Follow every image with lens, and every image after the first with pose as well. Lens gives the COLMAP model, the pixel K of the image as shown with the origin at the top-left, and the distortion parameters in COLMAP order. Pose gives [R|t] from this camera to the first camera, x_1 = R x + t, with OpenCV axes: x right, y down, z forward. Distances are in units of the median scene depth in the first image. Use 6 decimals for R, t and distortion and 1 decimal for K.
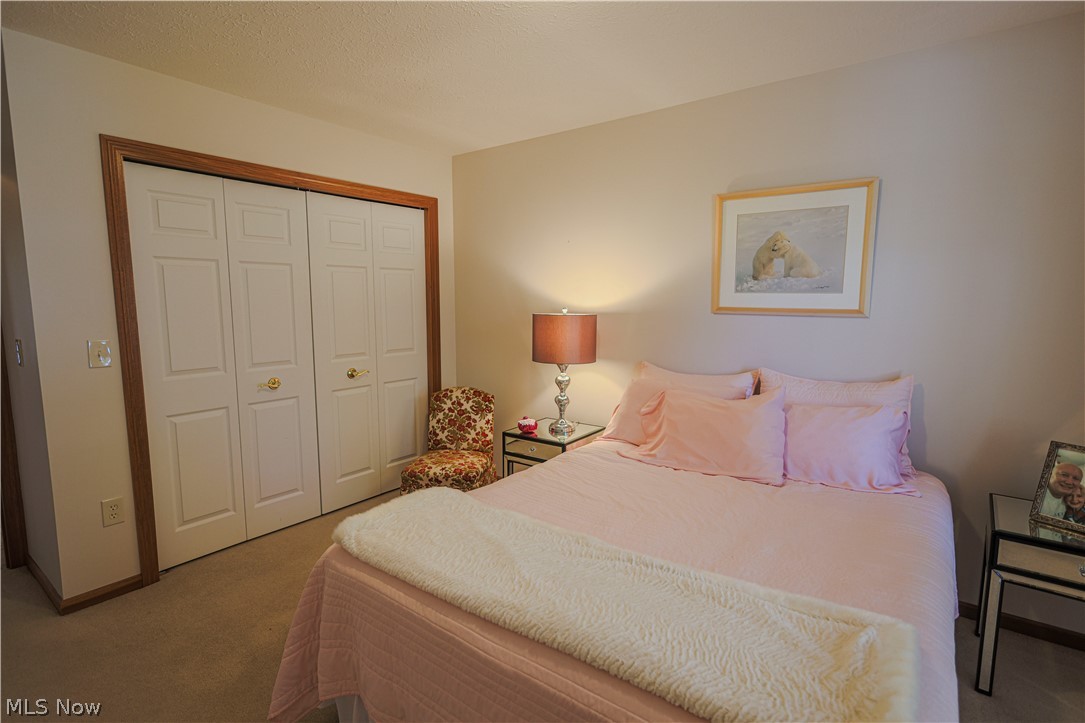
lens RADIAL K [[530.3, 0, 542.5], [0, 530.3, 361.5], [0, 0, 1]] dist [0.000508, 0.000246]
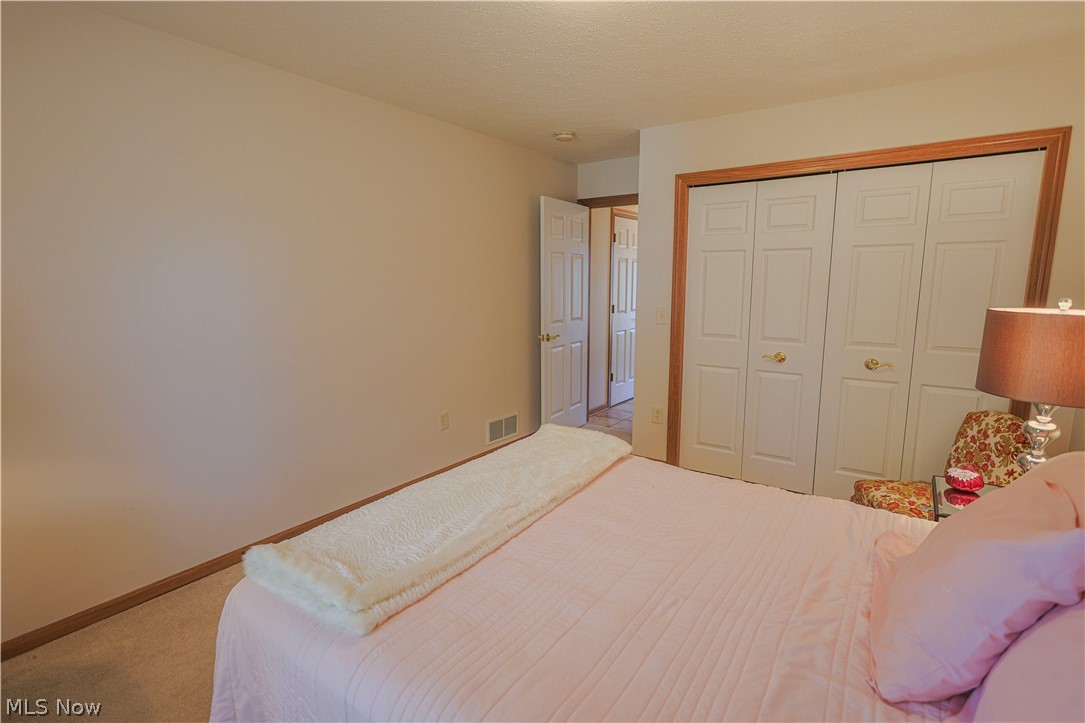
lens RADIAL K [[507.1, 0, 561.0], [0, 507.1, 359.8], [0, 0, 1]] dist [0.003213, 0.000414]
pose [[0.065453, 0.148750, -0.986706, 0.507479], [-0.125210, 0.982235, 0.139771, -0.044164], [0.989969, 0.114397, 0.082916, 0.442118]]
